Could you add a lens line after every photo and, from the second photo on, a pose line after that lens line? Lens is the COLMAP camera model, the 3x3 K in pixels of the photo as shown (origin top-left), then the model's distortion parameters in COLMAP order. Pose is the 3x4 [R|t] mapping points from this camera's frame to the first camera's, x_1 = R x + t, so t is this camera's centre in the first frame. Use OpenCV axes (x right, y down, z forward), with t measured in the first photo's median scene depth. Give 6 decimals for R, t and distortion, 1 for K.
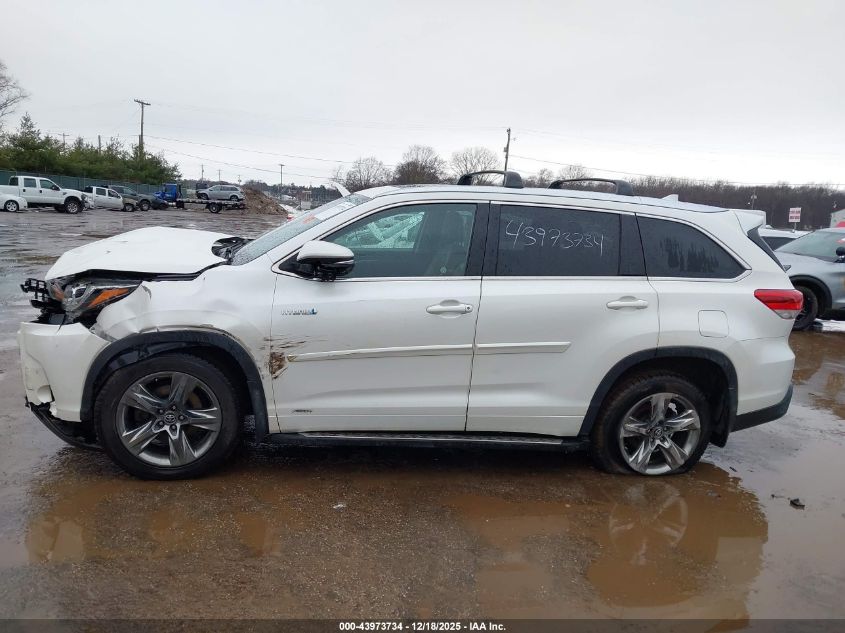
lens RADIAL K [[640.6, 0, 413.4], [0, 640.6, 318.7], [0, 0, 1]] dist [0.037640, -0.017209]
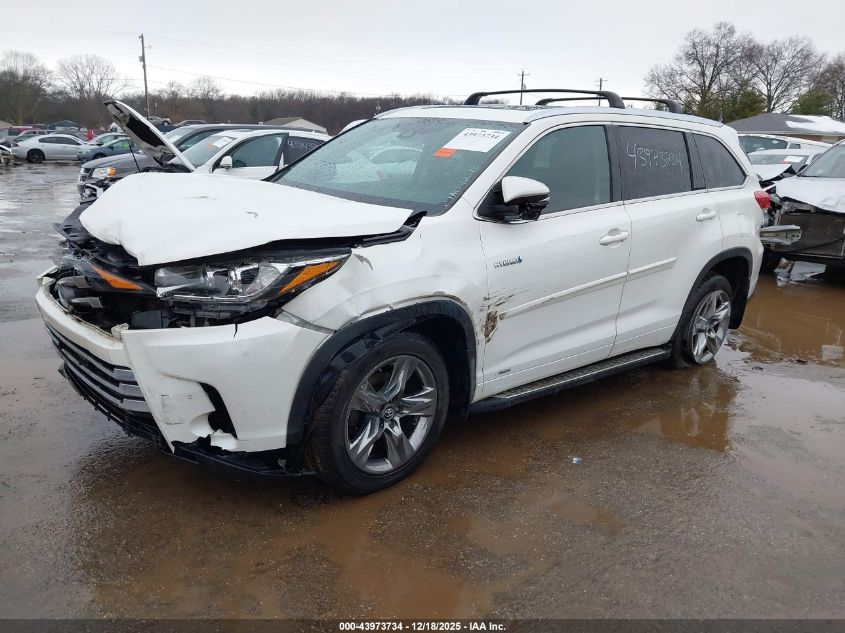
lens RADIAL K [[640.6, 0, 415.5], [0, 640.6, 313.6], [0, 0, 1]] dist [0.037640, -0.017209]
pose [[0.875009, -0.168069, 0.453997, -0.691730], [0.114312, 0.983013, 0.143591, -0.080706], [-0.470418, -0.073746, 0.879357, 0.284369]]
